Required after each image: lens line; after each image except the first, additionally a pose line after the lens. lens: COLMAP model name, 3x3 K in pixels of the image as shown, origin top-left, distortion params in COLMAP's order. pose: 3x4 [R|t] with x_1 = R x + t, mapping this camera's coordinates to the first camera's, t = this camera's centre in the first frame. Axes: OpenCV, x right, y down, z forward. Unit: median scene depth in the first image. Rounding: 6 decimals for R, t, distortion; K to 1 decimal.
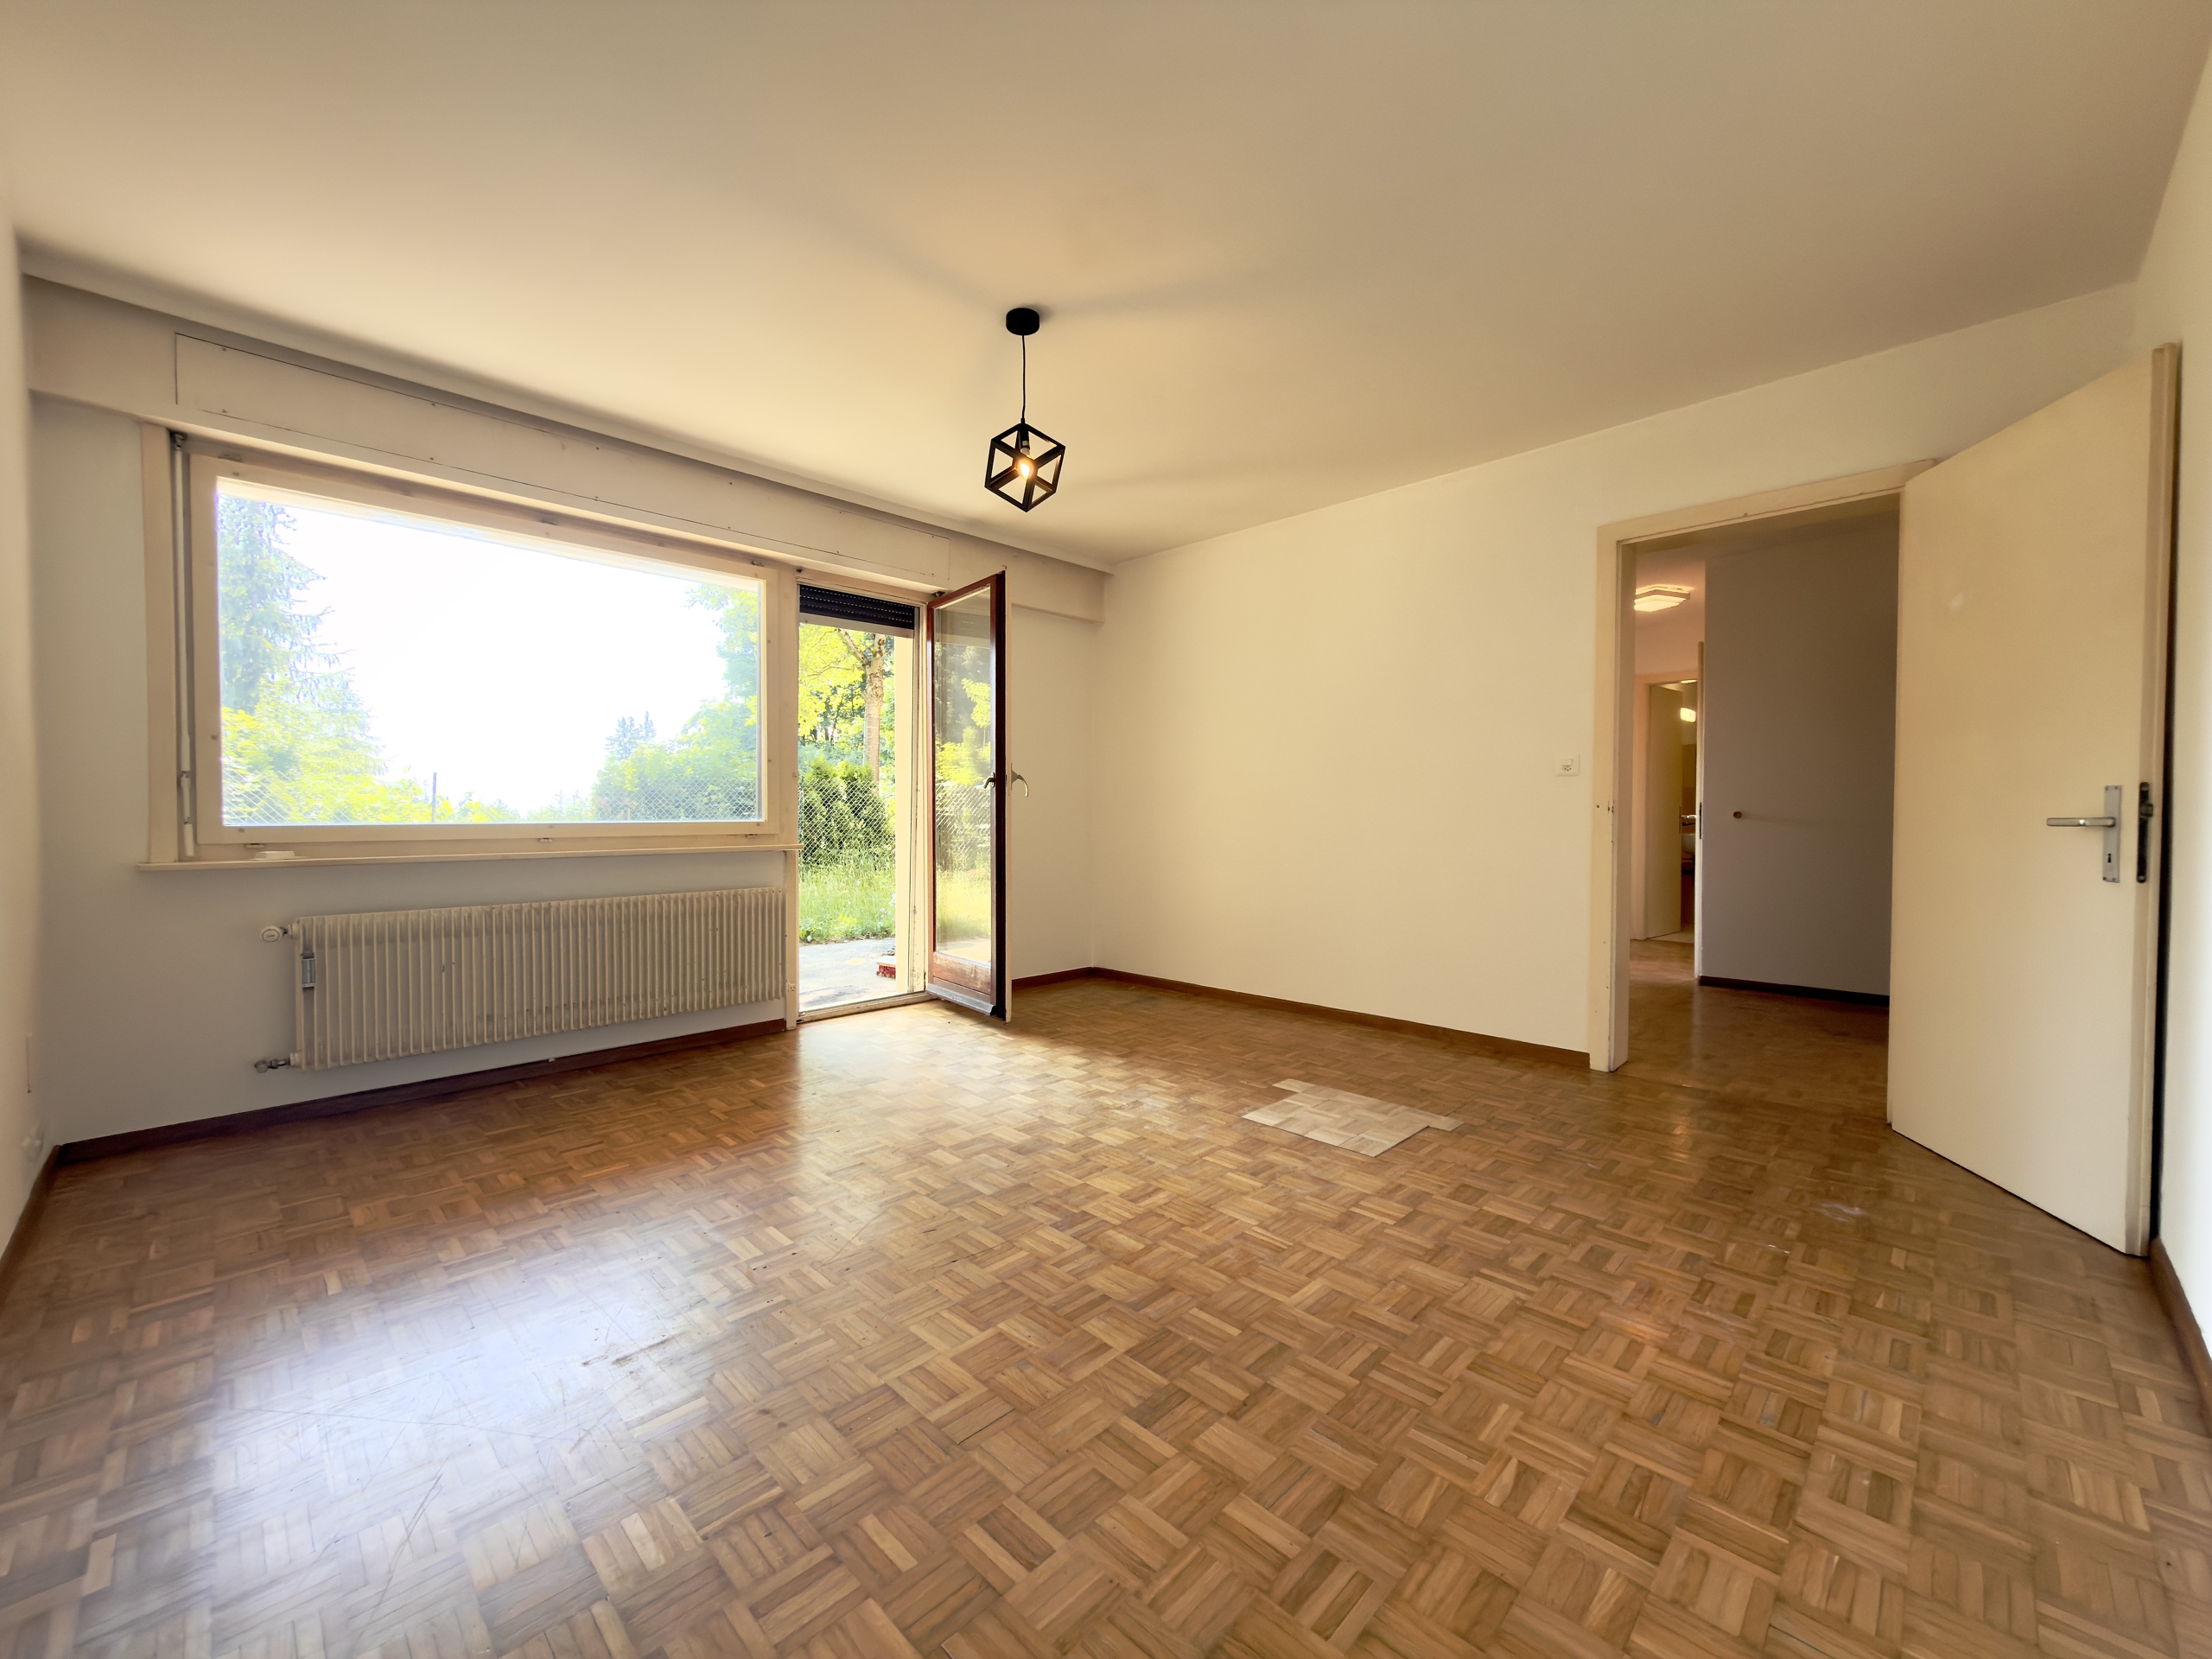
lens RADIAL K [[881.6, 0, 1112.2], [0, 881.6, 830.1], [0, 0, 1]] dist [0.005148, -0.000903]
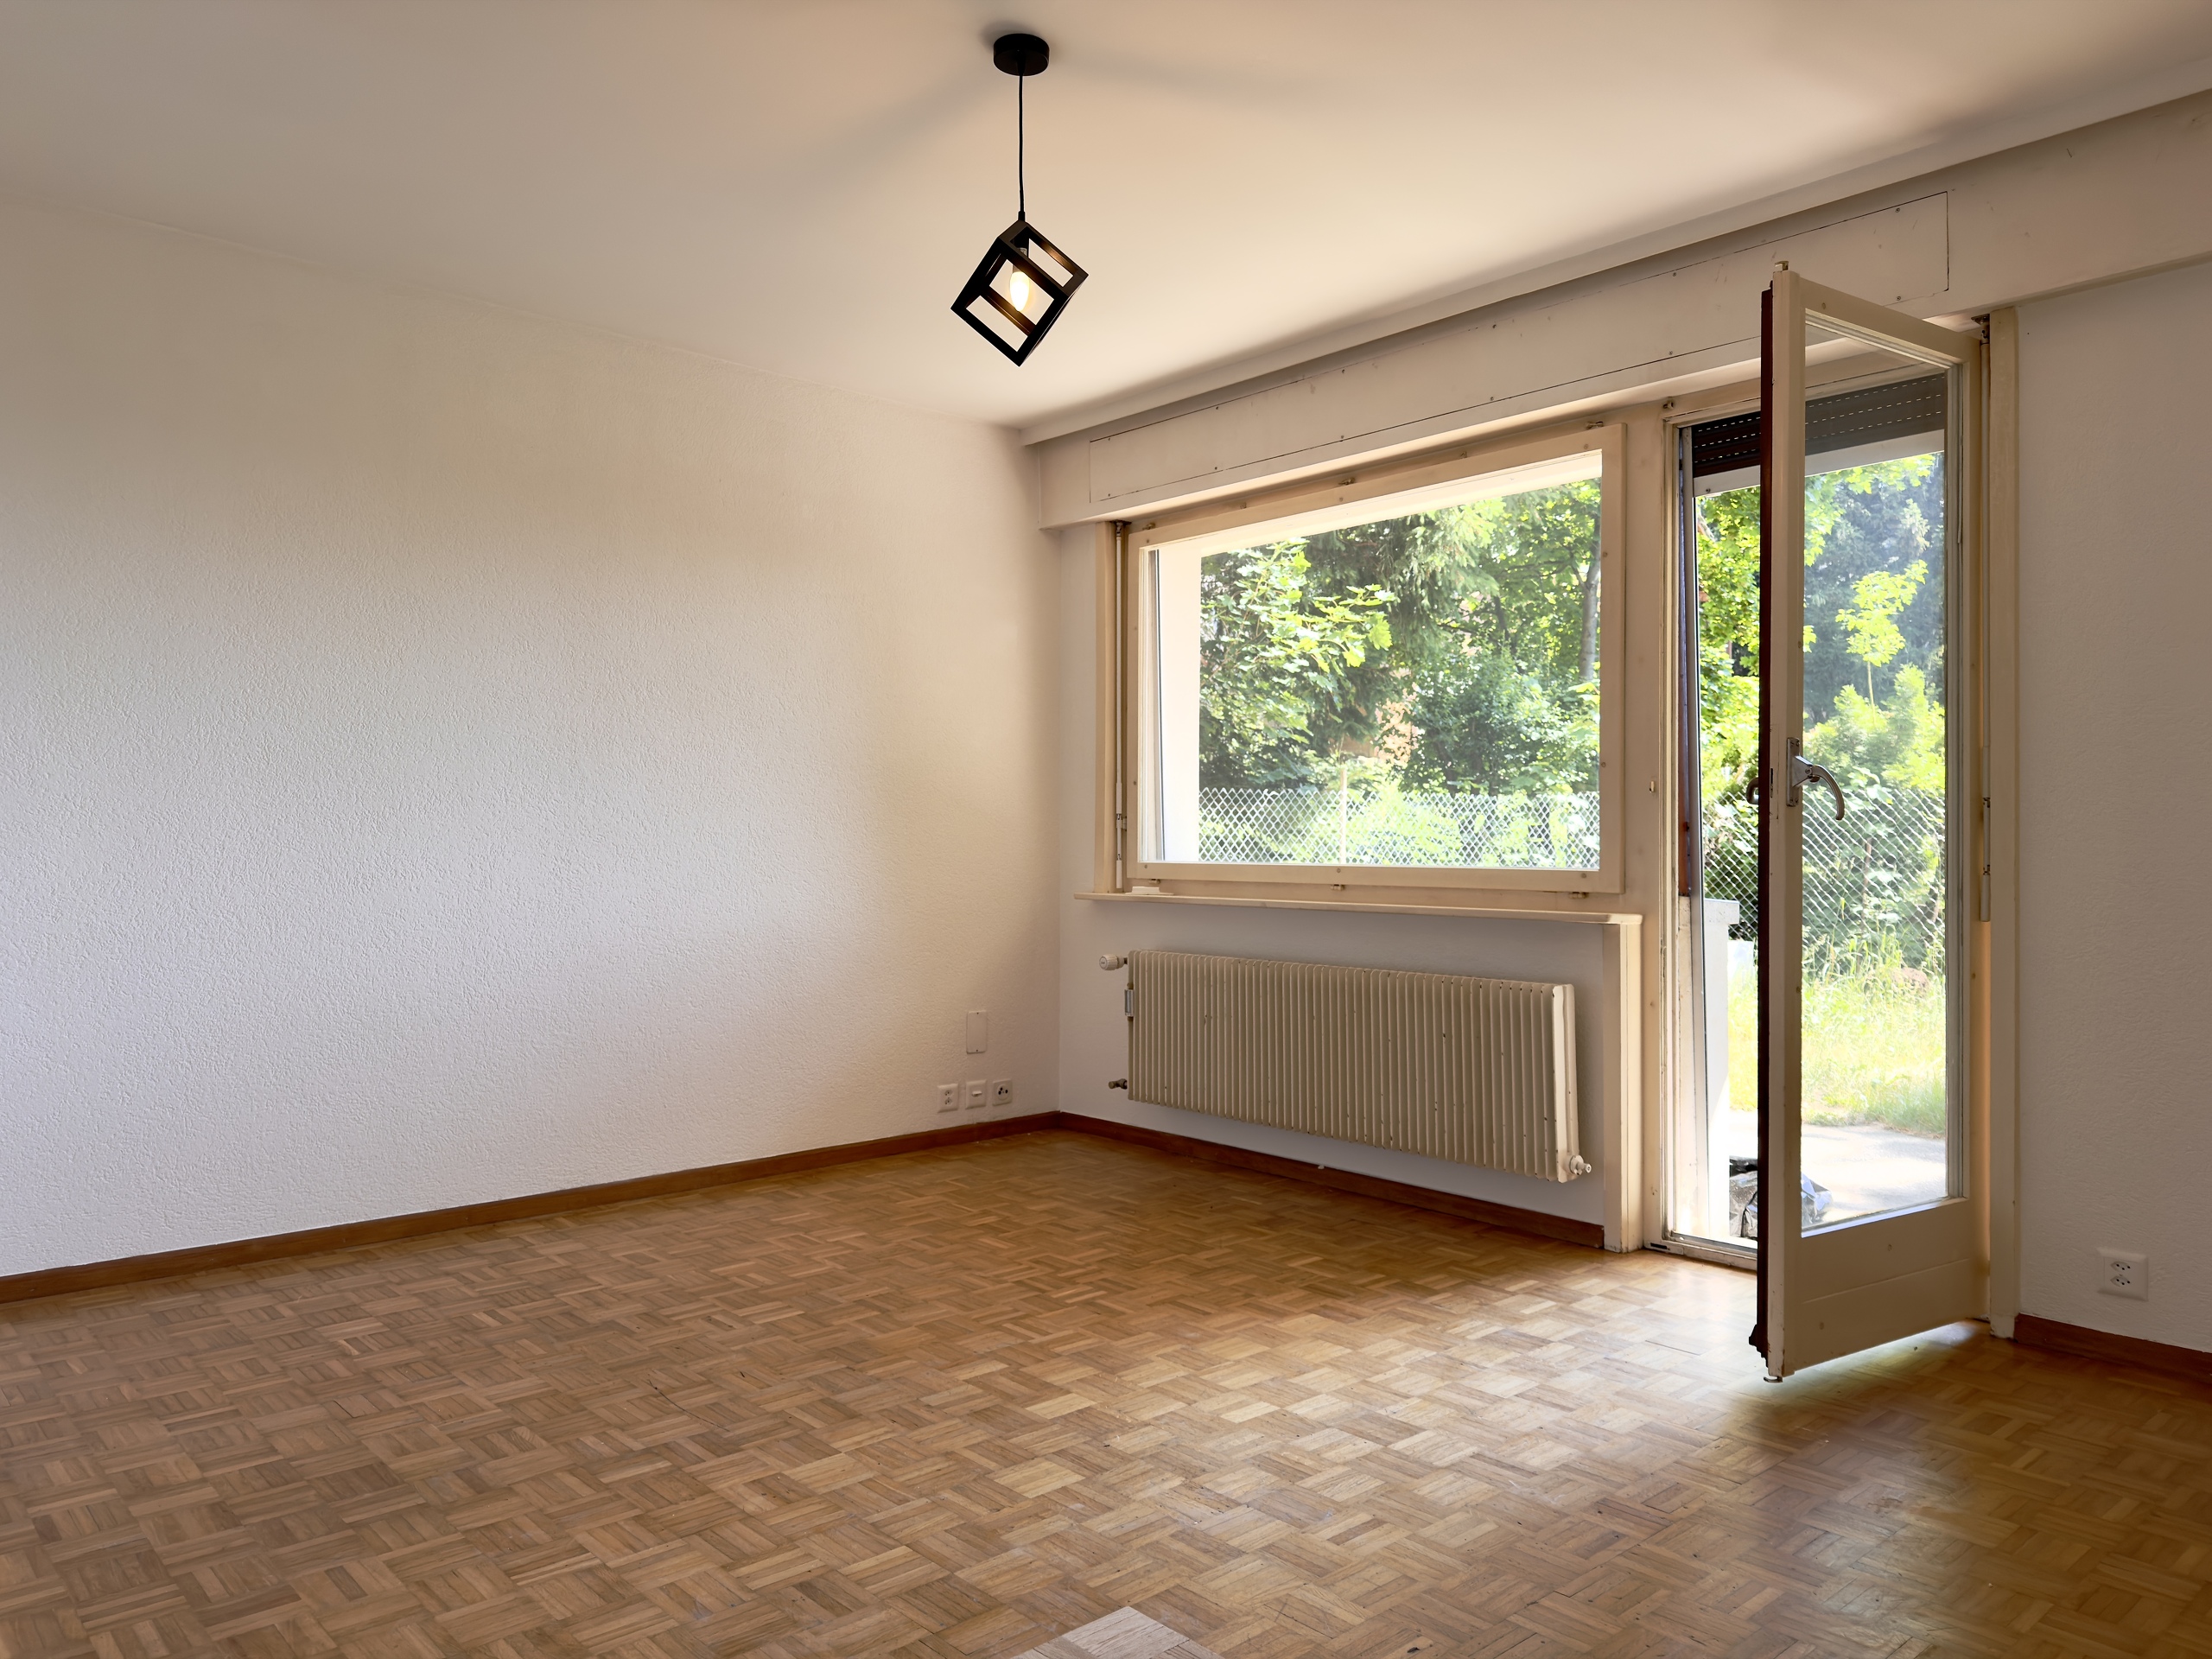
lens RADIAL K [[1550.2, 0, 1096.7], [0, 1550.2, 838.5], [0, 0, 1]] dist [0.098331, -0.125876]
pose [[-0.073842, -0.001491, -0.997269, 0.952378], [-0.023475, 0.999724, 0.000244, -0.035483], [0.996994, 0.023429, -0.073857, 1.116804]]
